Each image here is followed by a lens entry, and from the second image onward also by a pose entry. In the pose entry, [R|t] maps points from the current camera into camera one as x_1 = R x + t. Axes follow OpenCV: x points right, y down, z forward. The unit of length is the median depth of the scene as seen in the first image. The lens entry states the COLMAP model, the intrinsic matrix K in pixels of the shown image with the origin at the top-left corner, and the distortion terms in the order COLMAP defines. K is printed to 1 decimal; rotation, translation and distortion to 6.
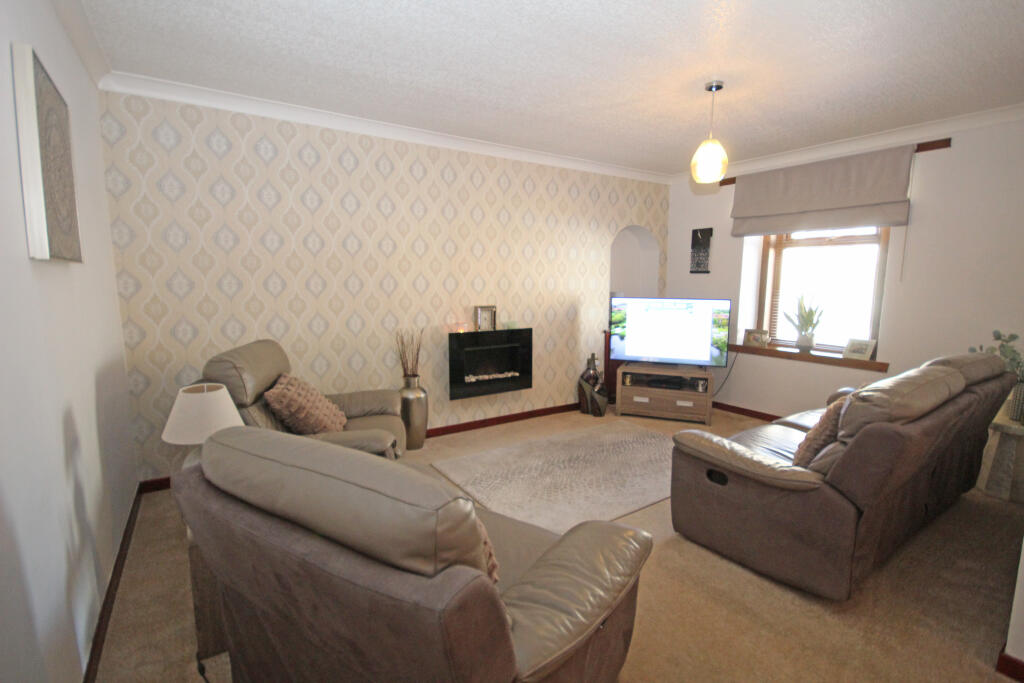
lens RADIAL K [[472.0, 0, 521.3], [0, 472.0, 343.9], [0, 0, 1]] dist [0.001457, 0.000005]
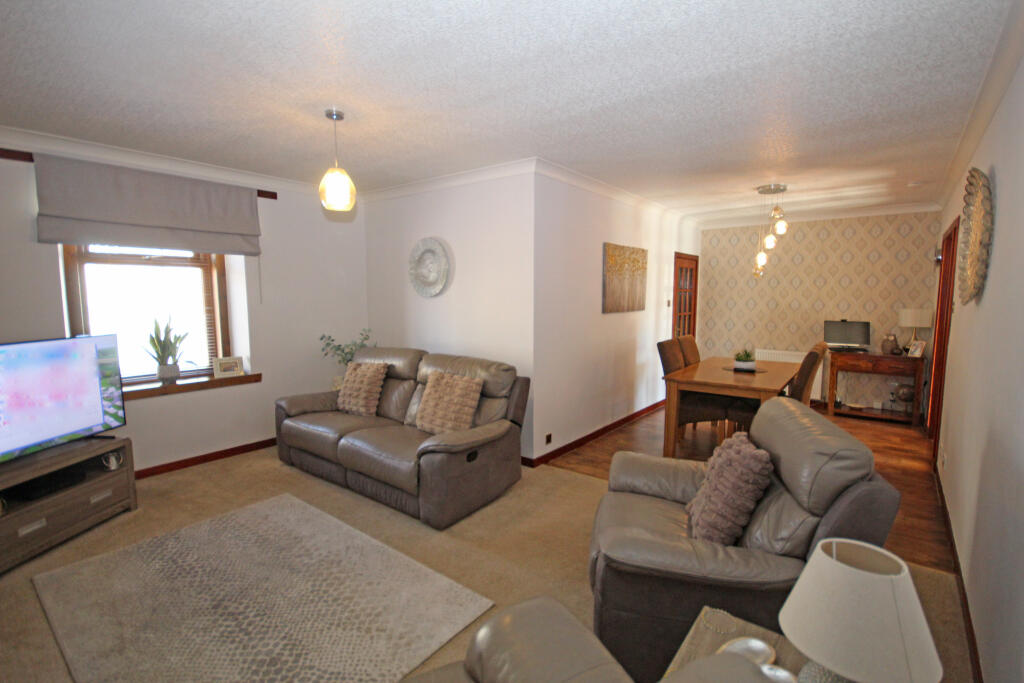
lens RADIAL K [[472.0, 0, 521.3], [0, 472.0, 343.9], [0, 0, 1]] dist [0.001457, 0.000005]
pose [[-0.295982, -0.108404, 0.949022, -0.452452], [0.126824, 0.980283, 0.151529, -0.112068], [-0.946737, 0.165208, -0.276398, 0.632176]]
